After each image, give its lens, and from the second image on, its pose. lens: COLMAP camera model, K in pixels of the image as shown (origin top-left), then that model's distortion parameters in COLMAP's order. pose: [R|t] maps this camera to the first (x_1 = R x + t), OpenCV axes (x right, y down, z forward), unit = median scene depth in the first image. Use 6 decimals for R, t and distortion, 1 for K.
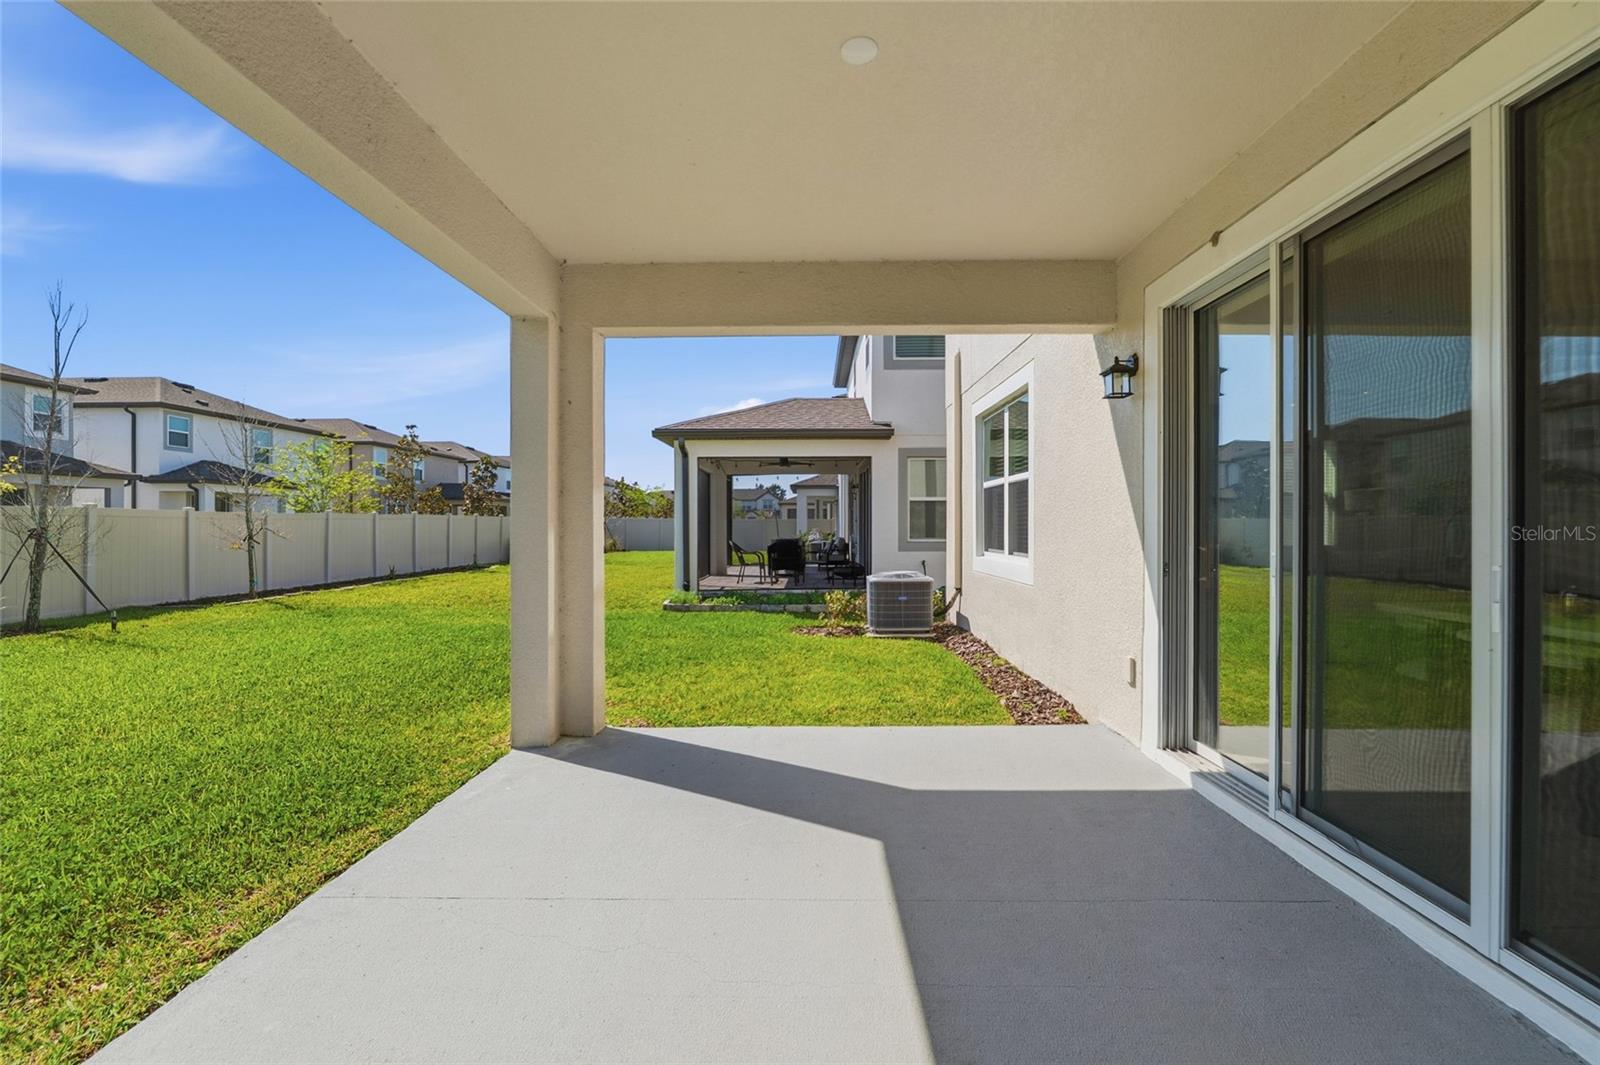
lens RADIAL K [[666.1, 0, 796.2], [0, 666.1, 535.7], [0, 0, 1]] dist [-0.007462, -0.000279]
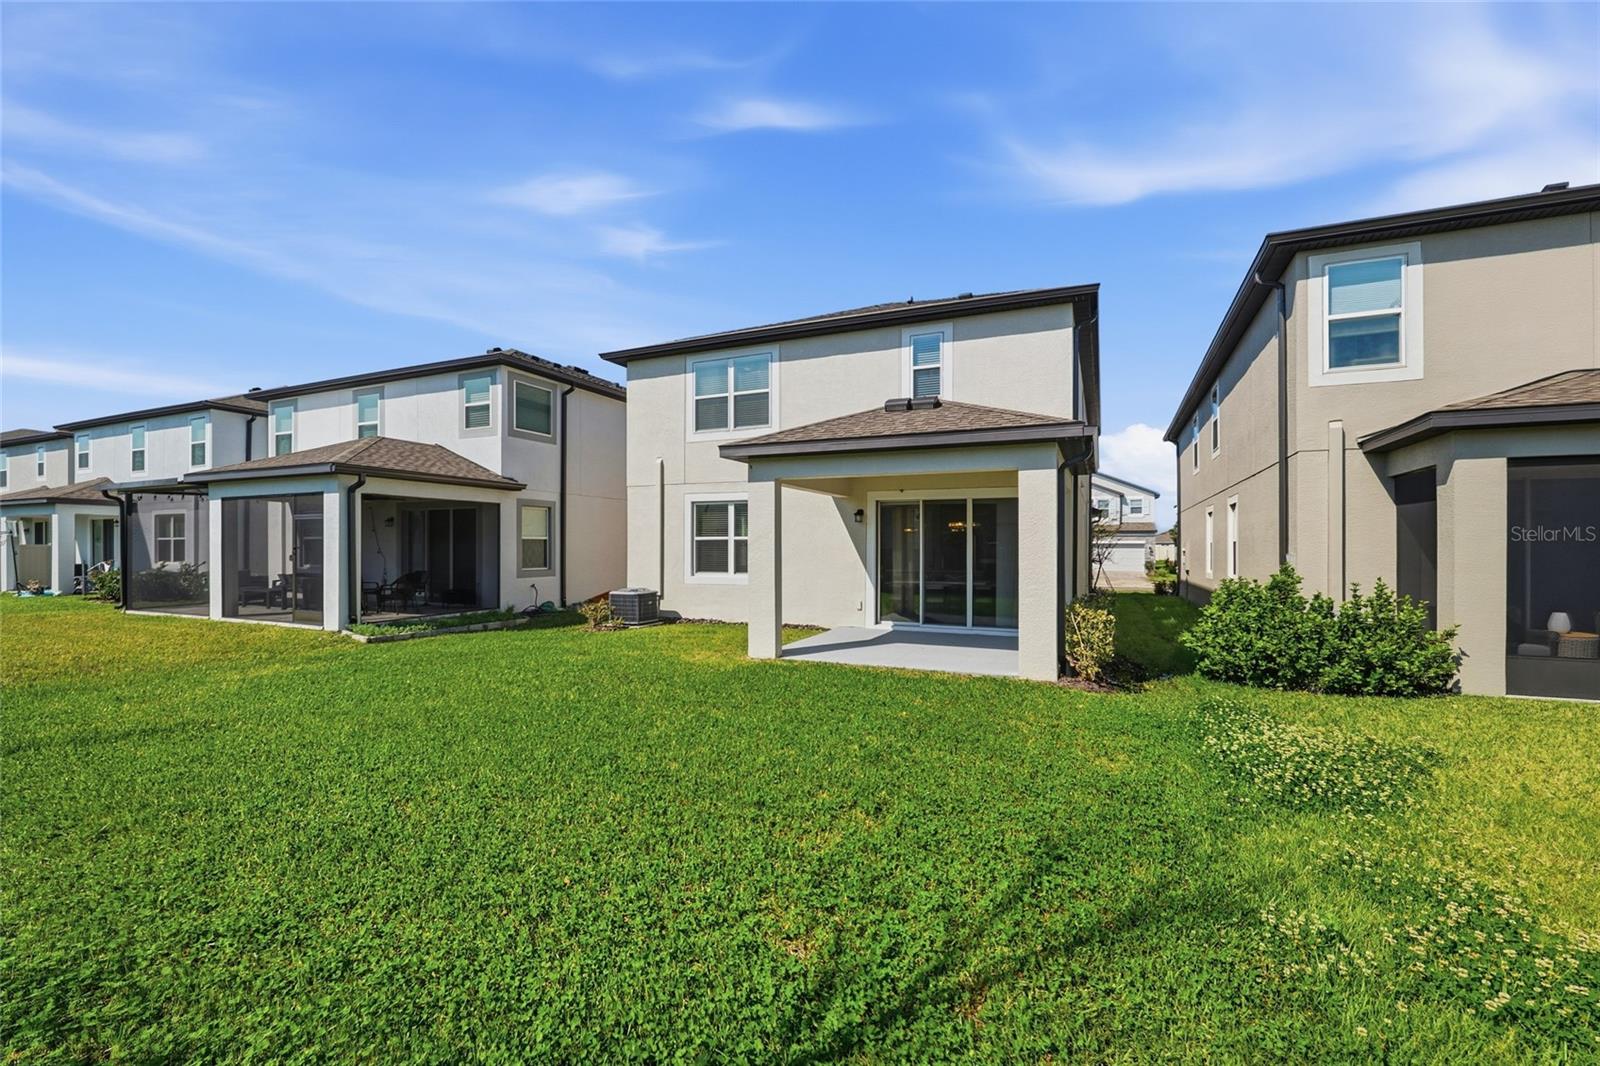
lens RADIAL K [[666.1, 0, 796.2], [0, 666.1, 536.2], [0, 0, 1]] dist [-0.007462, -0.000279]
pose [[0.389706, 0.020514, 0.920711, -1.111404], [0.008349, 0.999632, -0.025806, -0.024248], [-0.920902, 0.017744, 0.389391, -0.023192]]
